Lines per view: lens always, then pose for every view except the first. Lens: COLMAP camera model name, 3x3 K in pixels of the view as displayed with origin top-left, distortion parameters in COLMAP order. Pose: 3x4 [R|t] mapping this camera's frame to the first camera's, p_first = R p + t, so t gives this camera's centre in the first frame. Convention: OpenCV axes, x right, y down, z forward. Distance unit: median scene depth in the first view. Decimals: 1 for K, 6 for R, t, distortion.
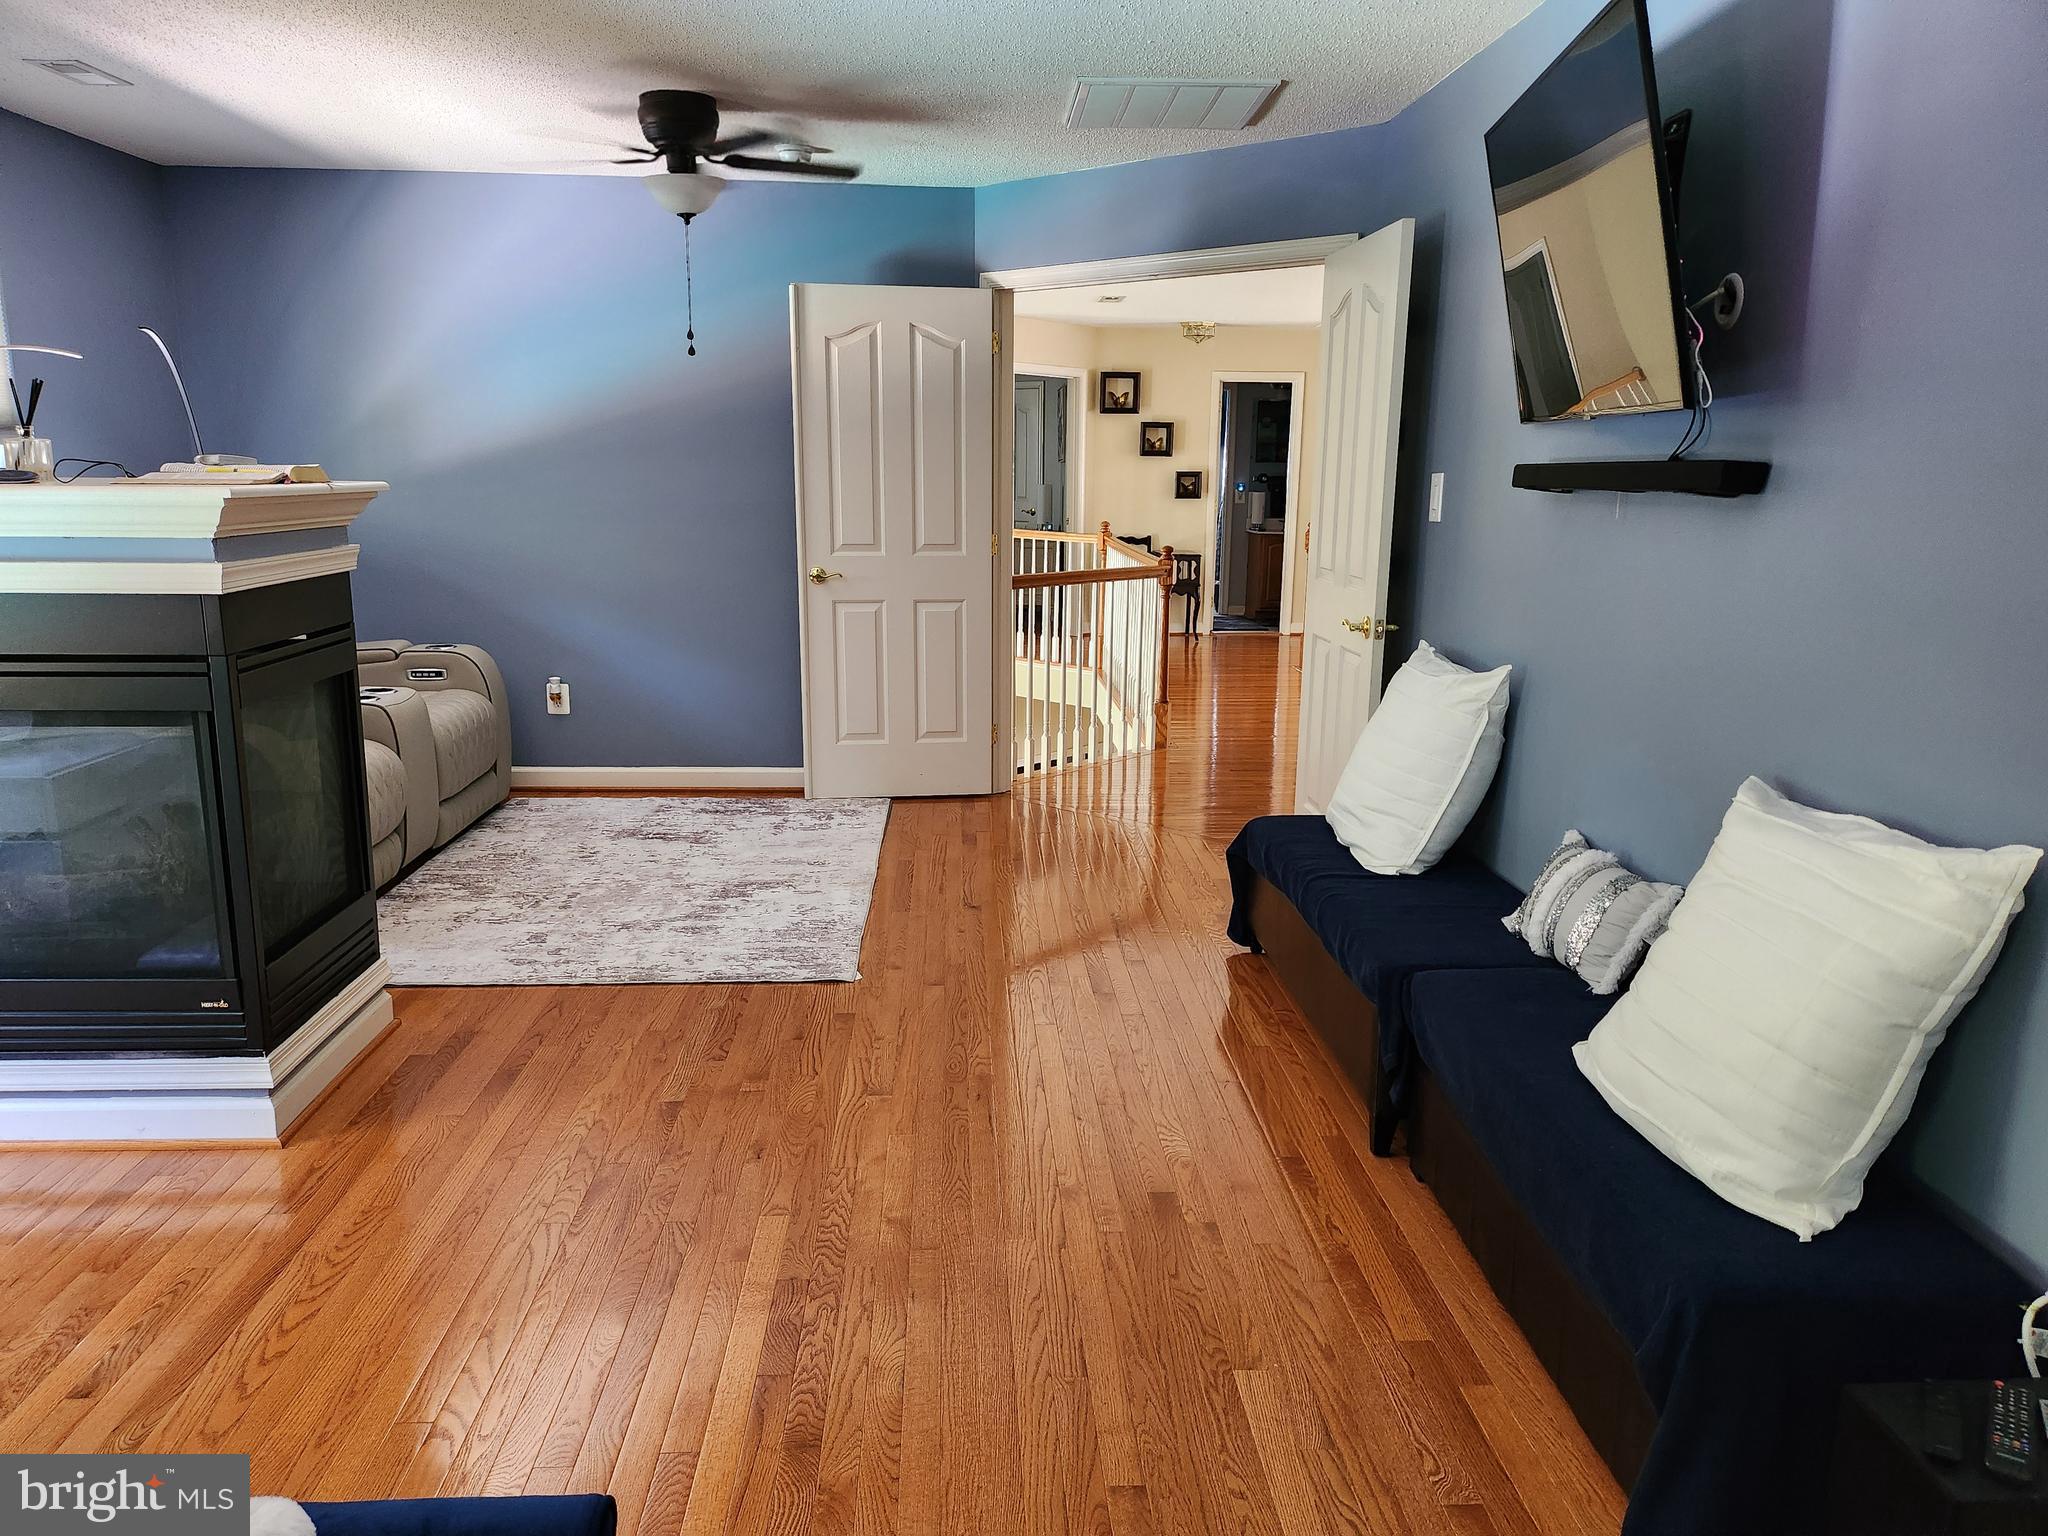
lens RADIAL K [[1451.3, 0, 1023.3], [0, 1451.3, 768.0], [0, 0, 1]] dist [0.053870, -0.043714]
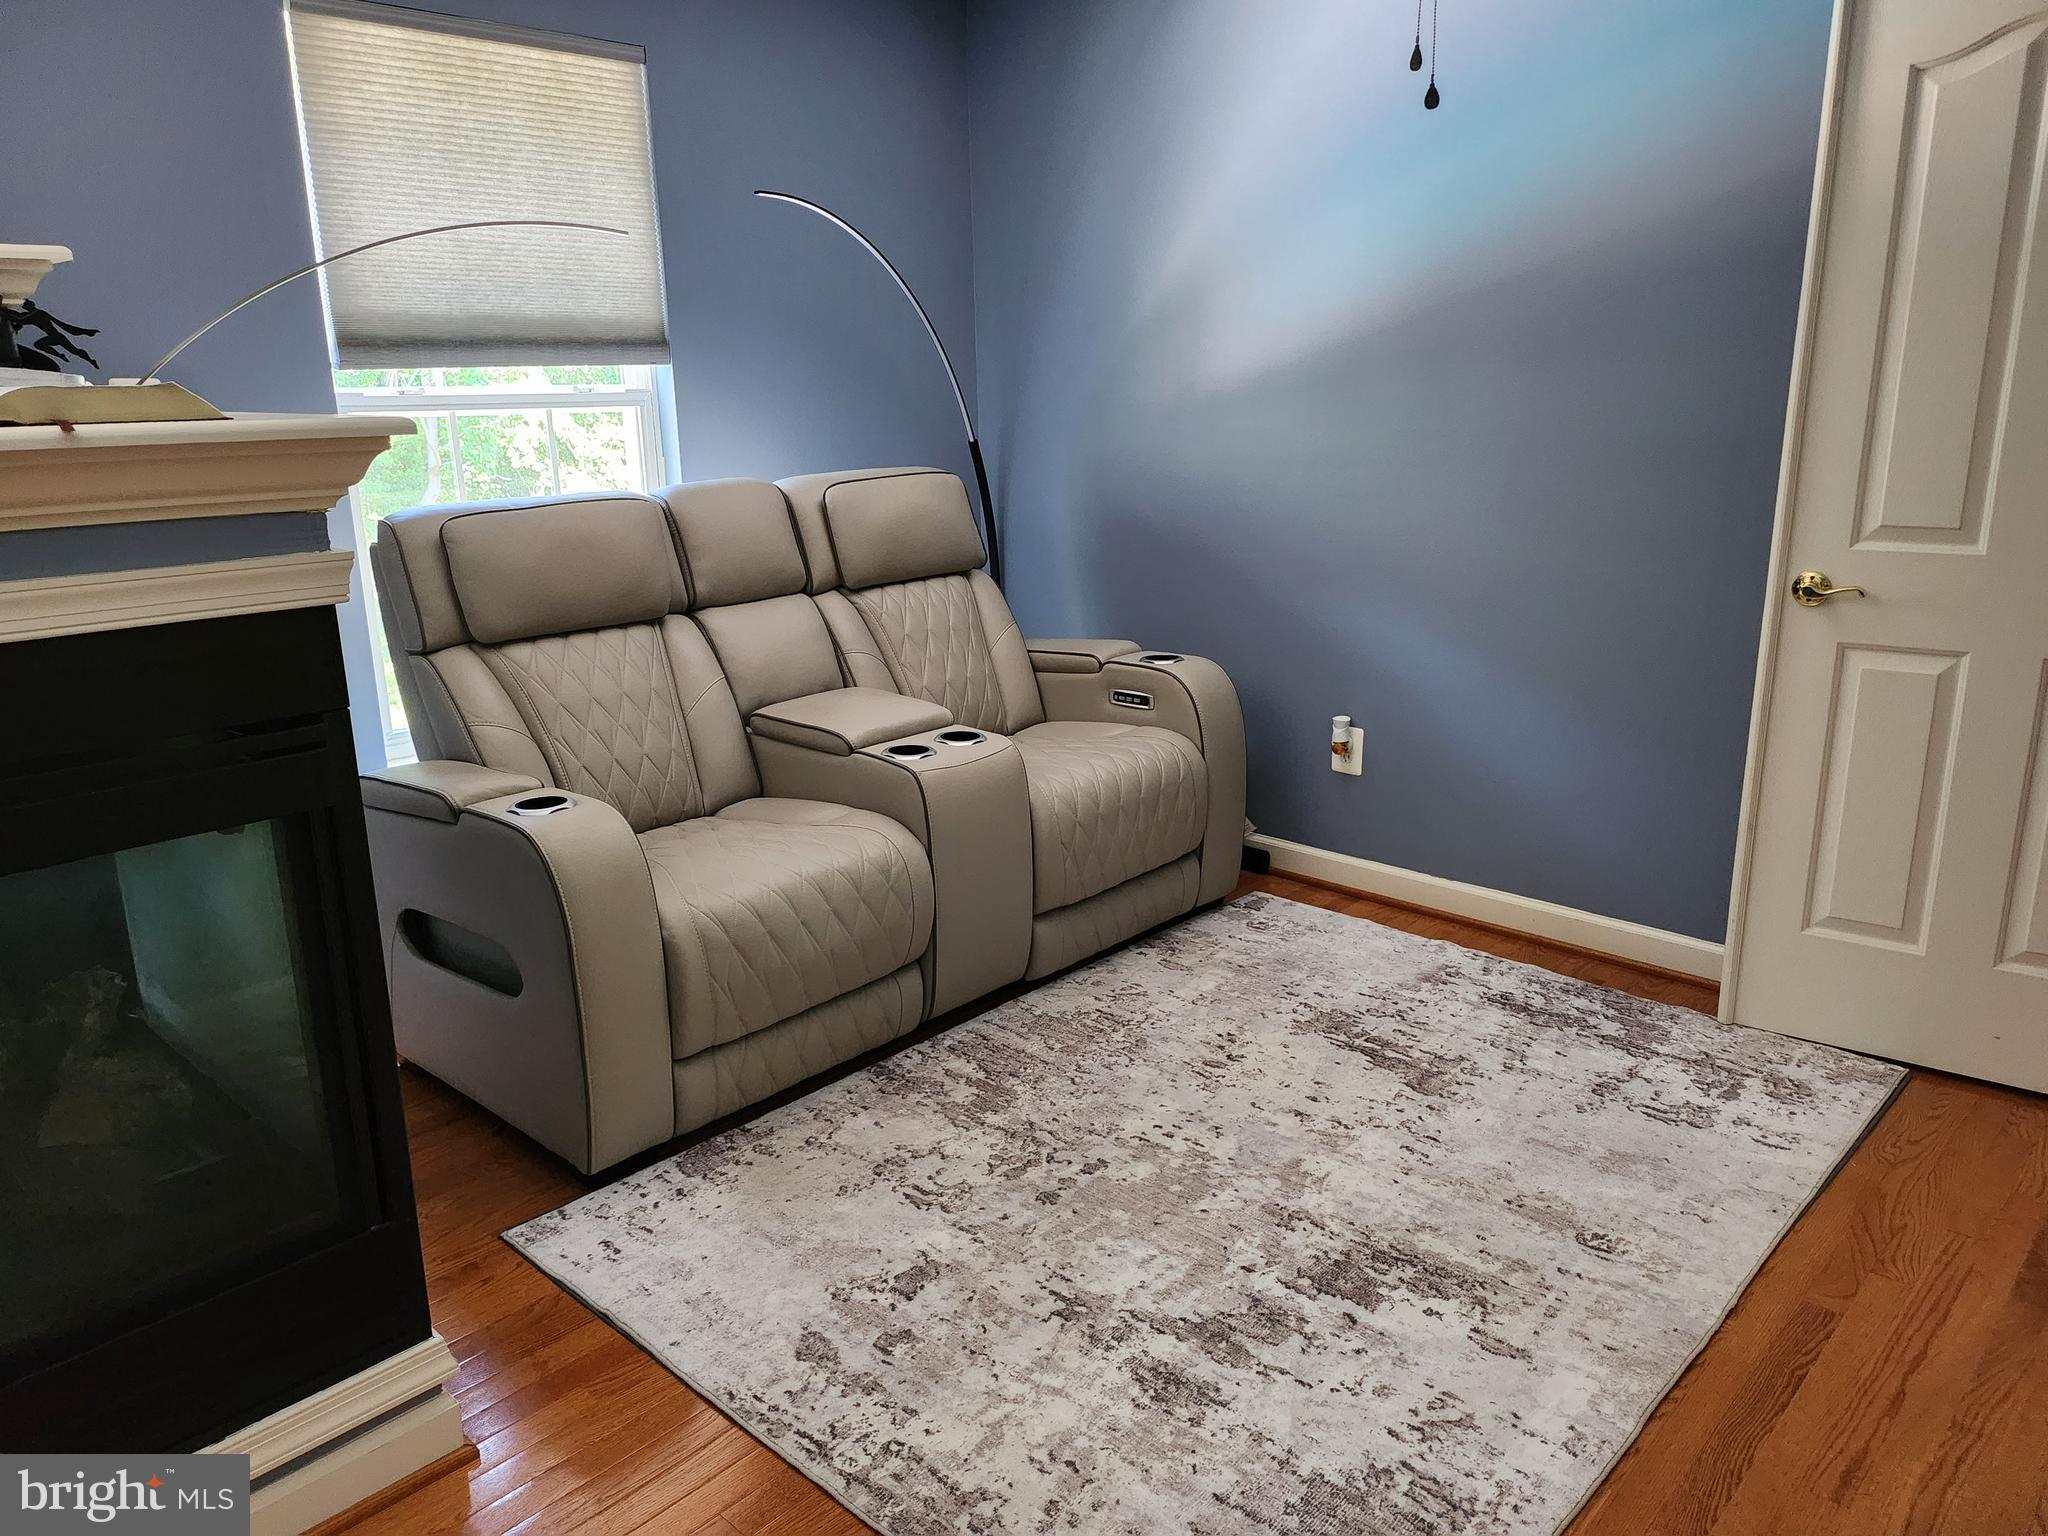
lens RADIAL K [[1451.3, 0, 1020.6], [0, 1451.3, 772.9], [0, 0, 1]] dist [0.053870, -0.043714]
pose [[0.701455, 0.166685, -0.692948, 0.023600], [-0.127084, 0.985938, 0.108519, -0.097394], [0.701292, 0.011941, 0.712774, 0.496710]]
